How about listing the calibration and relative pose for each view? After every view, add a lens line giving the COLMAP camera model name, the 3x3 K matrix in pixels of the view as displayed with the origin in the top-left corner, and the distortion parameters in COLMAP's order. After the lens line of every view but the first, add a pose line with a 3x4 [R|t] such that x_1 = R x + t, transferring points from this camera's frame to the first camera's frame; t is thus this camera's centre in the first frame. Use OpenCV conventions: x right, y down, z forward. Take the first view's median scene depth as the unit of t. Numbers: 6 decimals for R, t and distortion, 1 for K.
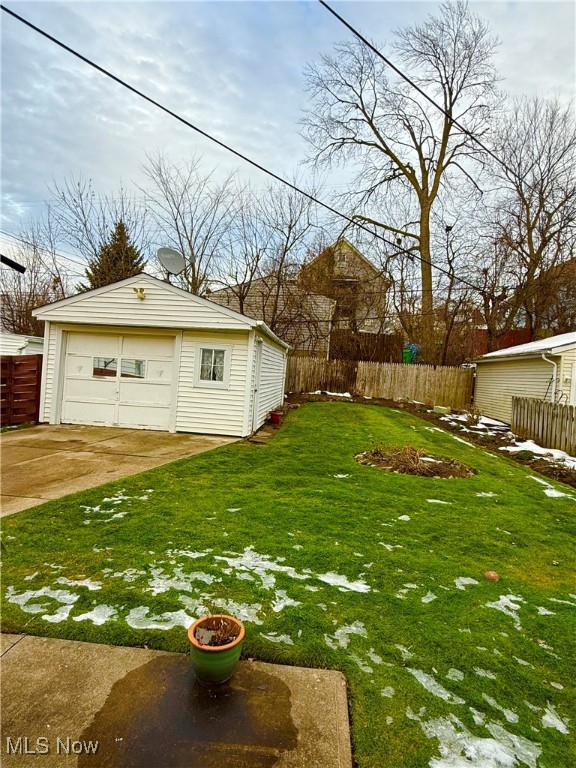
lens RADIAL K [[428.5, 0, 288.0], [0, 428.5, 384.0], [0, 0, 1]] dist [-0.001280, 0.001019]
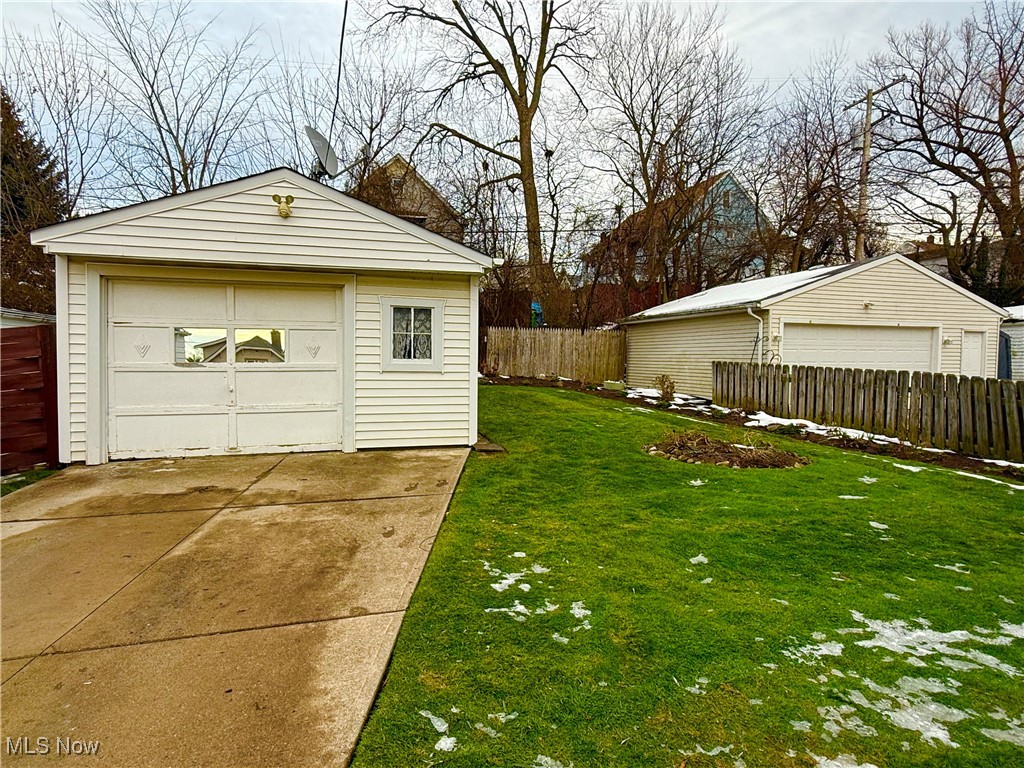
lens RADIAL K [[571.3, 0, 510.7], [0, 571.3, 388.6], [0, 0, 1]] dist [-0.001280, 0.001019]
pose [[0.919946, -0.074660, 0.384872, -0.361235], [0.057690, 0.996792, 0.055468, -0.002768], [-0.387778, -0.028824, 0.921302, 0.202556]]
